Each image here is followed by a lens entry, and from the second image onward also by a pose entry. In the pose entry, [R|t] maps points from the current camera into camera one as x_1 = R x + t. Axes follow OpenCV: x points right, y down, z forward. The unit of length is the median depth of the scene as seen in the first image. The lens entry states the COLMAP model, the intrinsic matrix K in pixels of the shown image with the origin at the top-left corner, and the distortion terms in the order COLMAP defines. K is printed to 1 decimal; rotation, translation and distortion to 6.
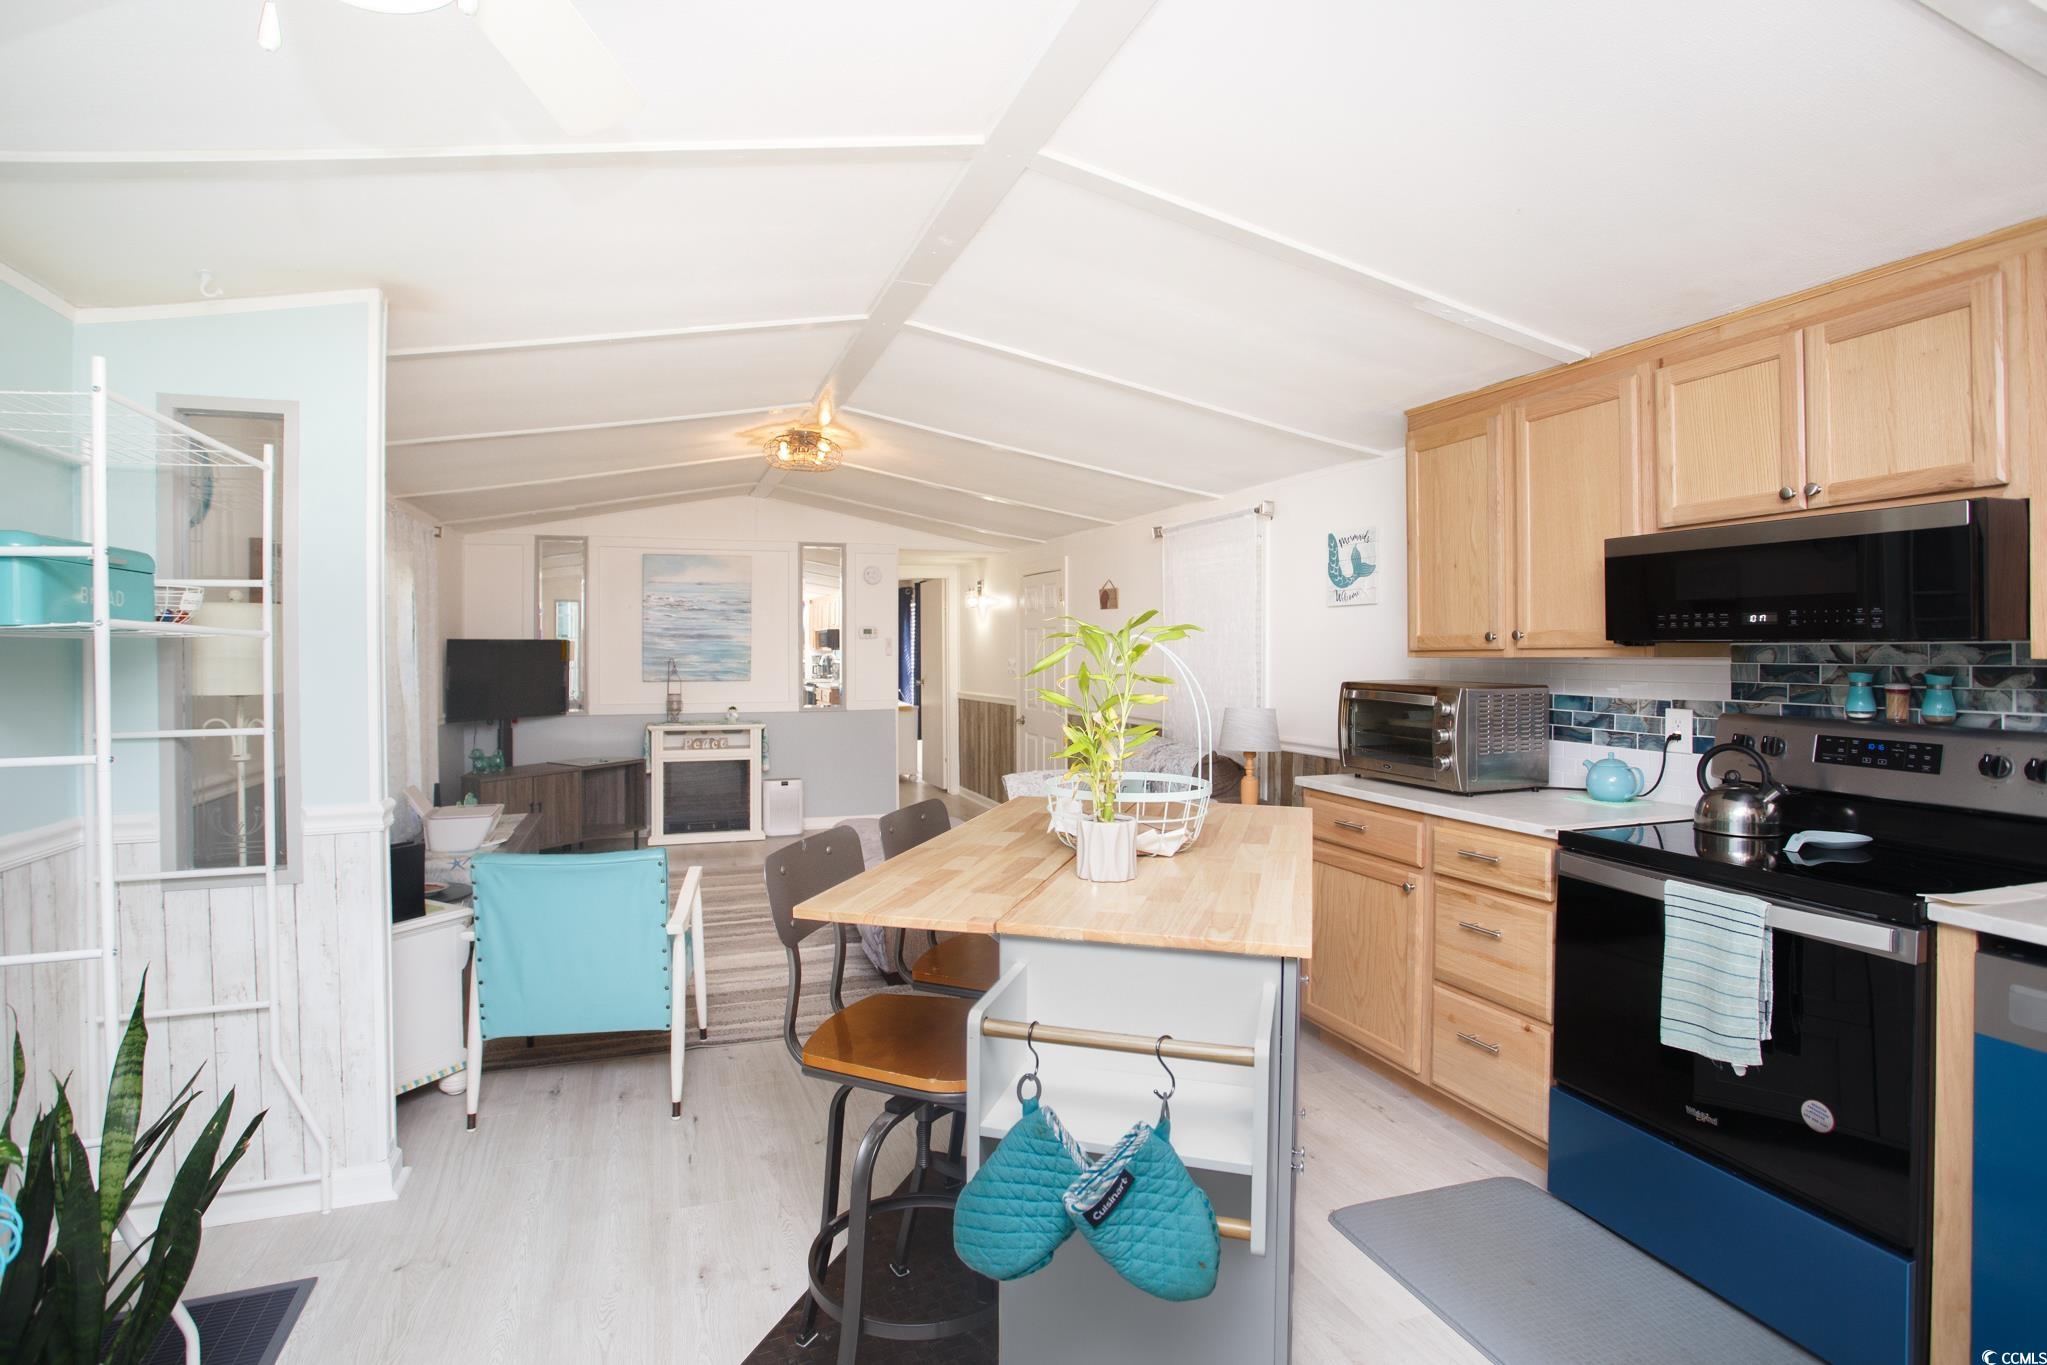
lens RADIAL K [[1039.8, 0, 995.0], [0, 1039.8, 658.6], [0, 0, 1]] dist [-0.022039, 0.010016]
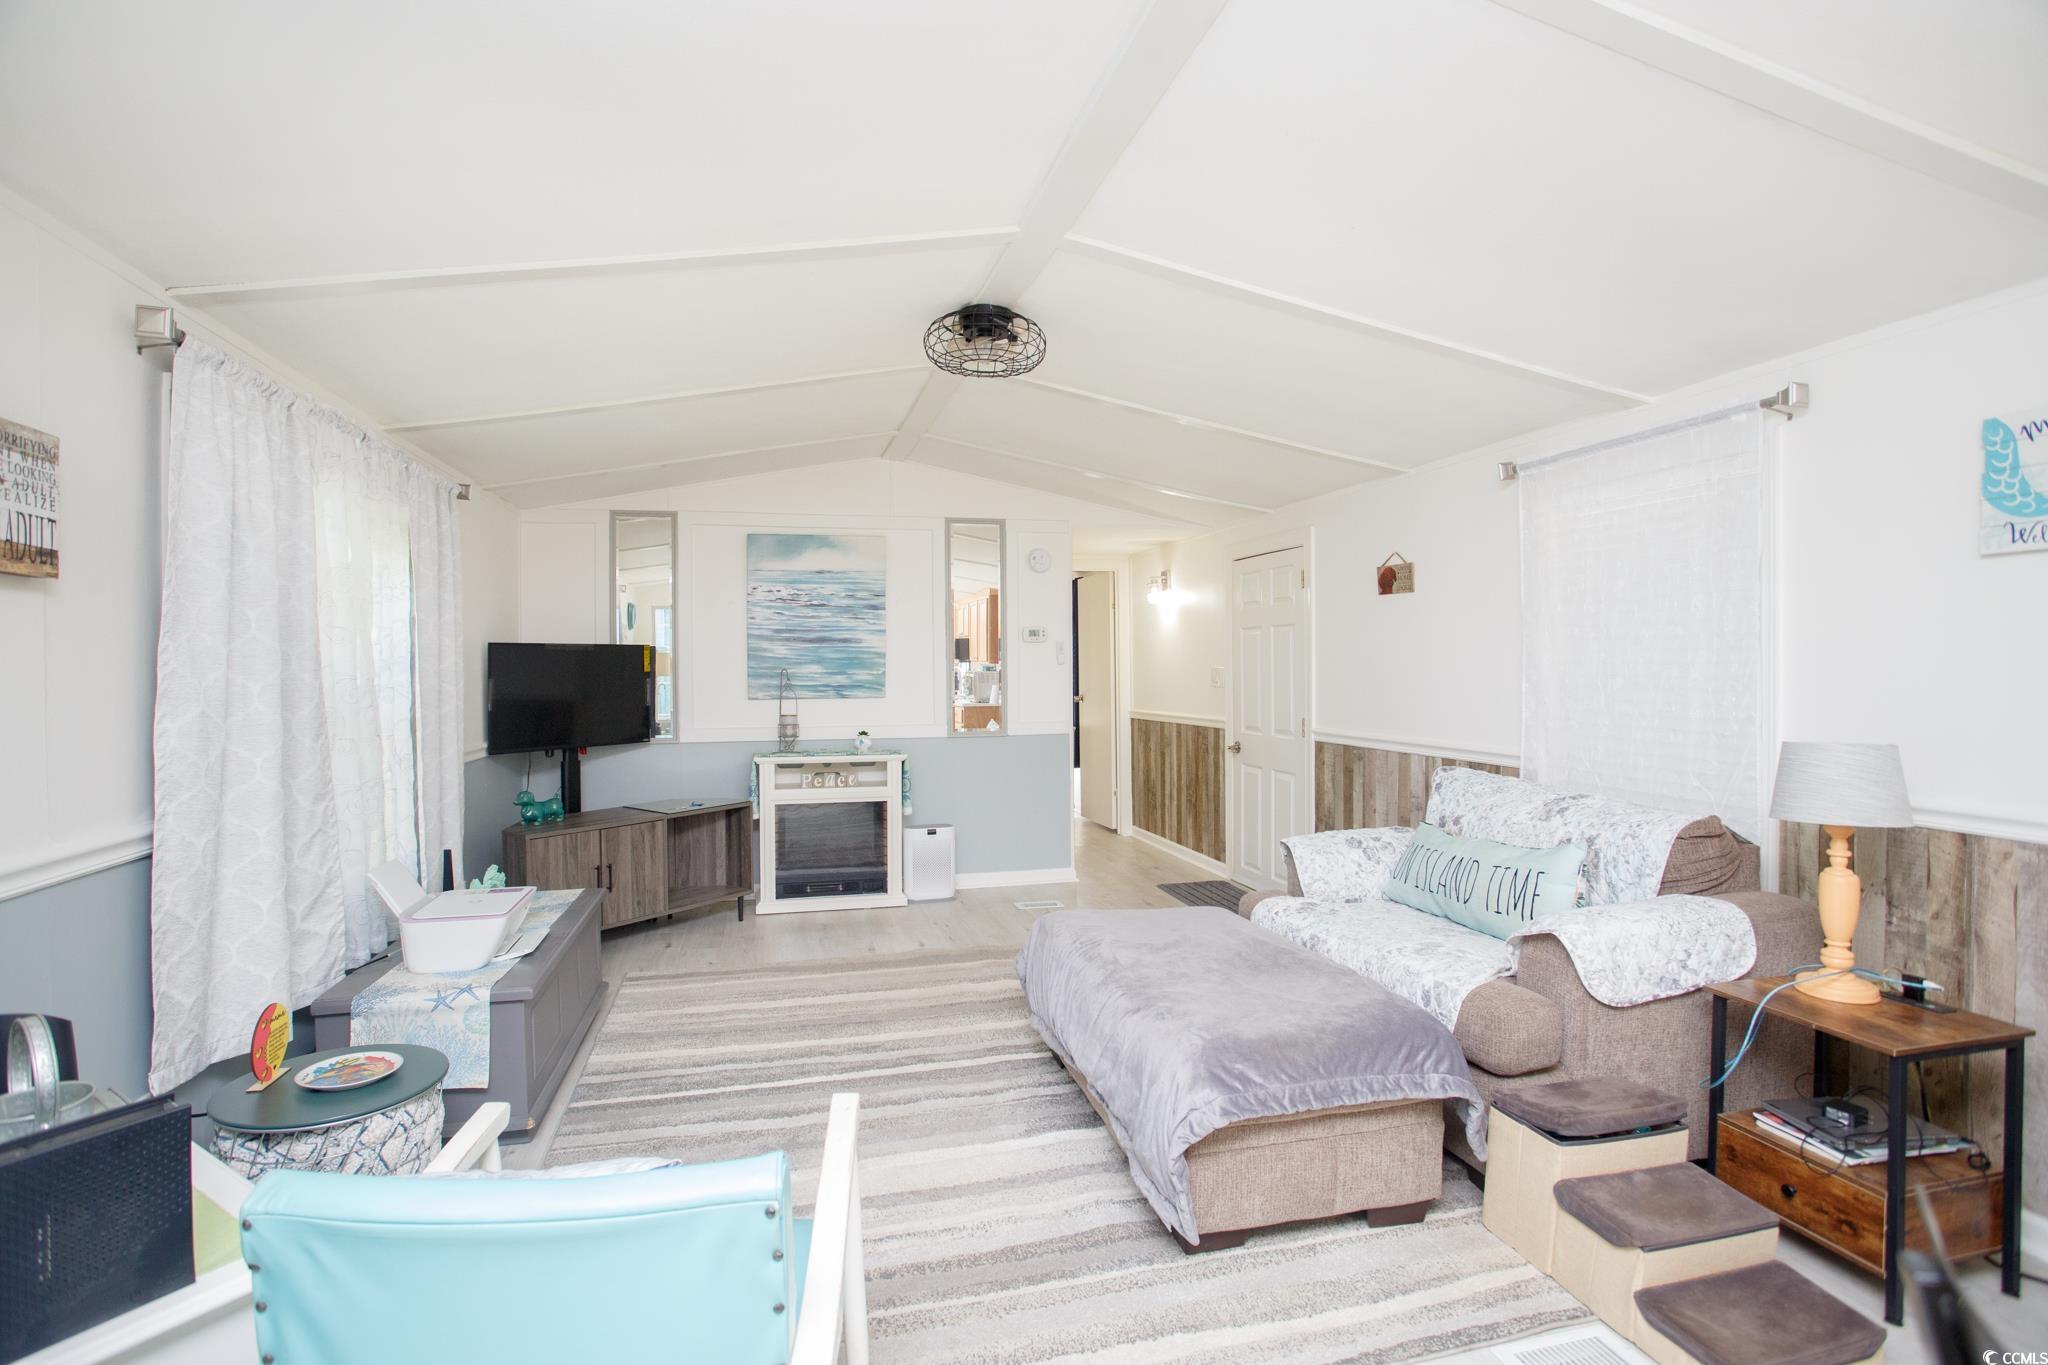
lens RADIAL K [[1040.3, 0, 1028.7], [0, 1040.3, 684.3], [0, 0, 1]] dist [-0.022039, 0.010016]
pose [[0.997594, -0.004496, -0.069176, -0.179568], [0.005090, 0.999952, 0.008419, 0.013168], [0.069134, -0.008750, 0.997569, 0.562472]]
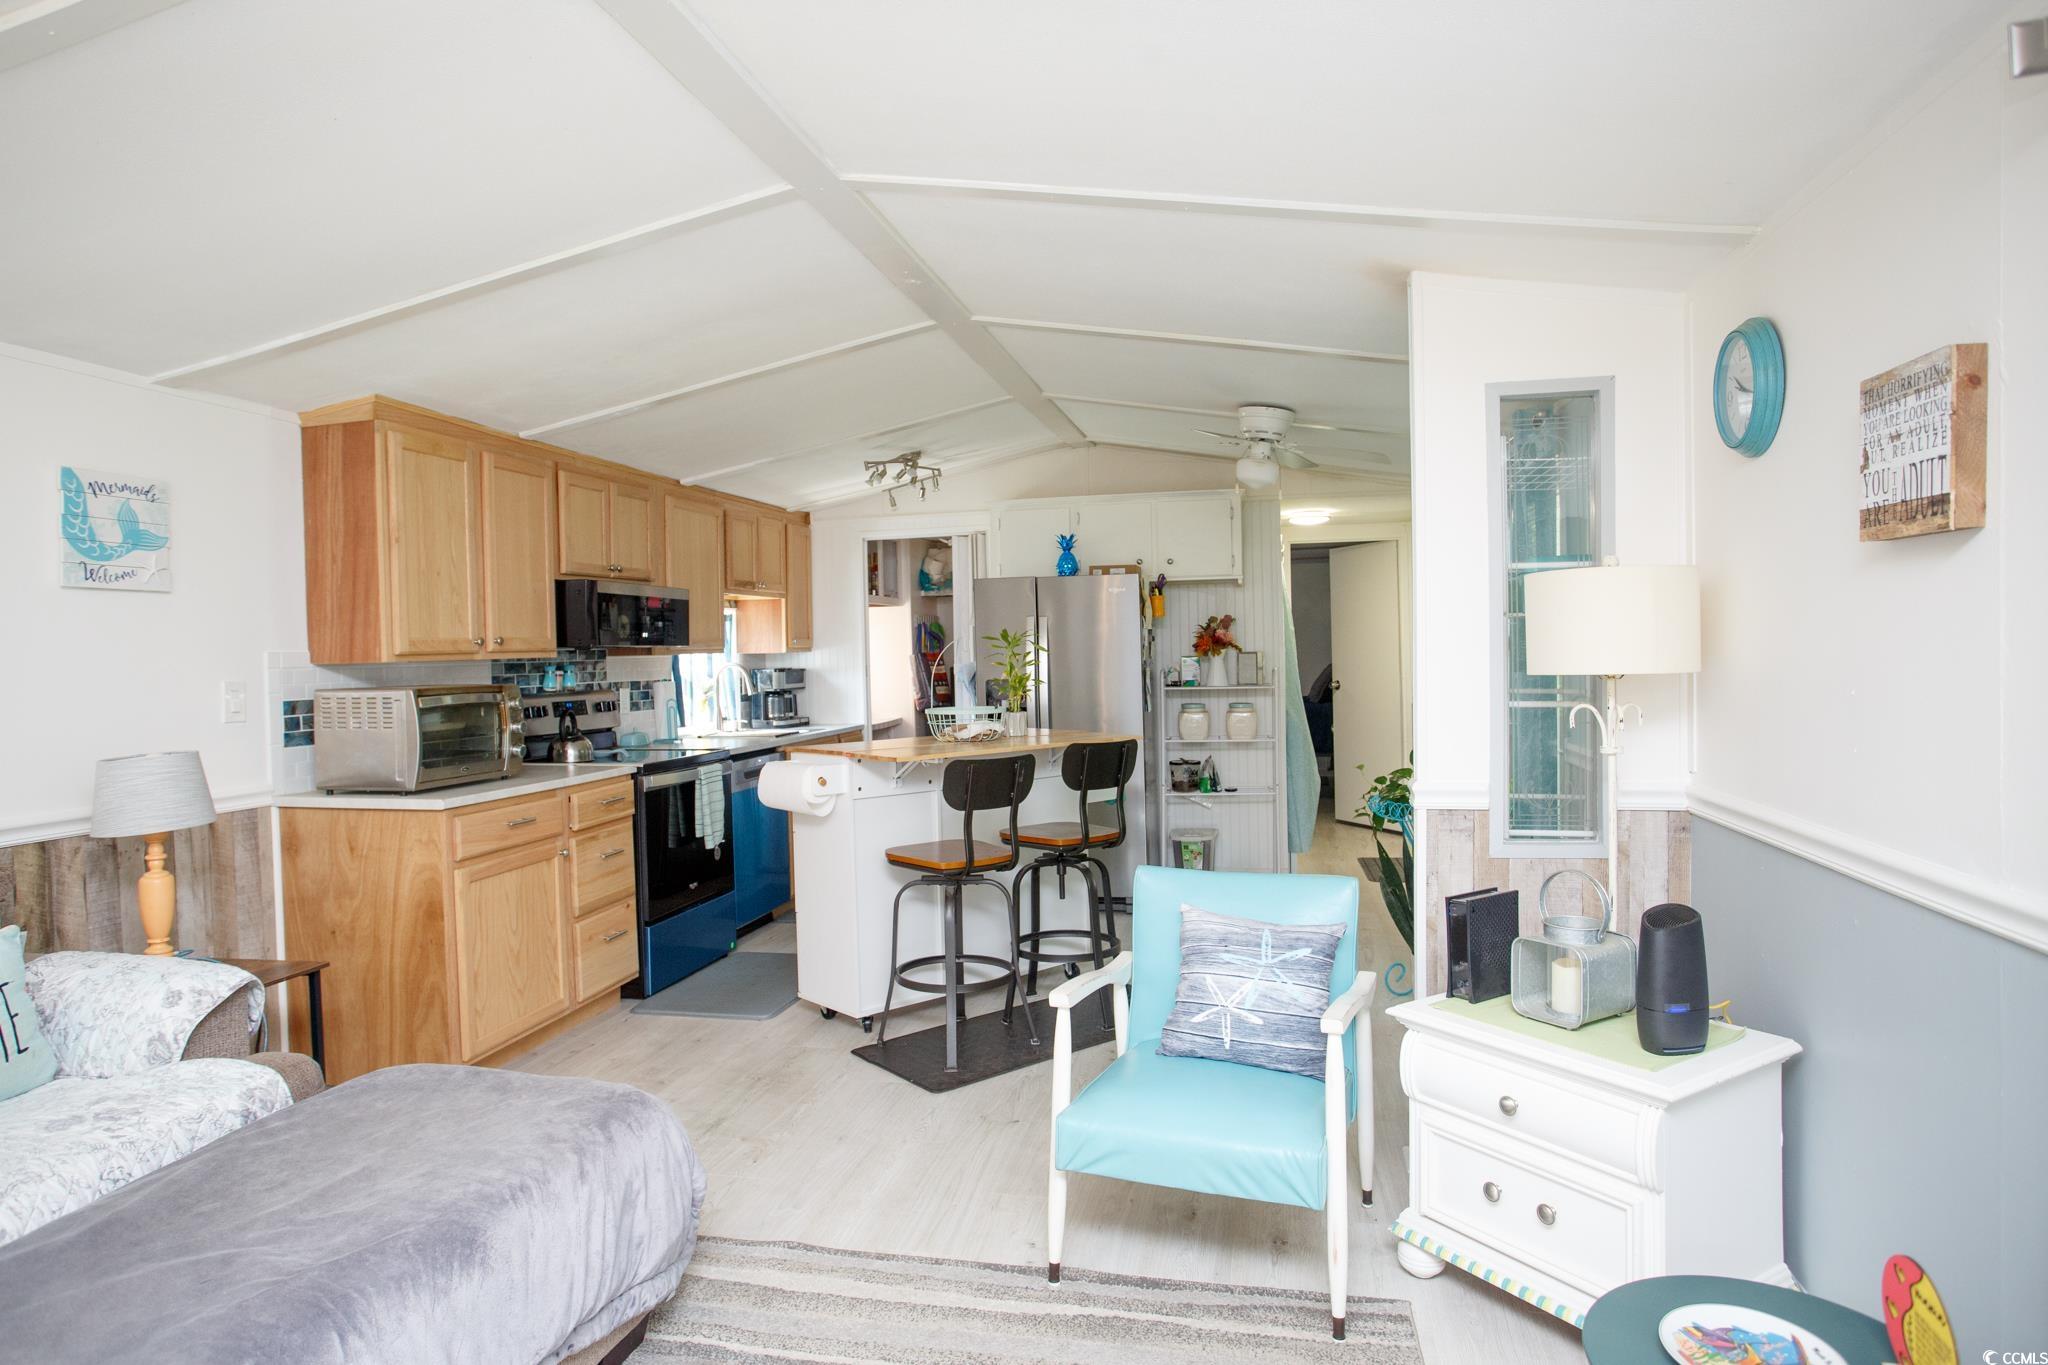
lens RADIAL K [[1273.3, 0, 1029.4], [0, 1273.3, 676.8], [0, 0, 1]] dist [0.006283, -0.008897]
pose [[-0.869407, 0.006940, 0.494047, -0.699549], [0.024062, 0.999310, 0.028304, -0.006842], [-0.493510, 0.036496, -0.868974, 1.789990]]
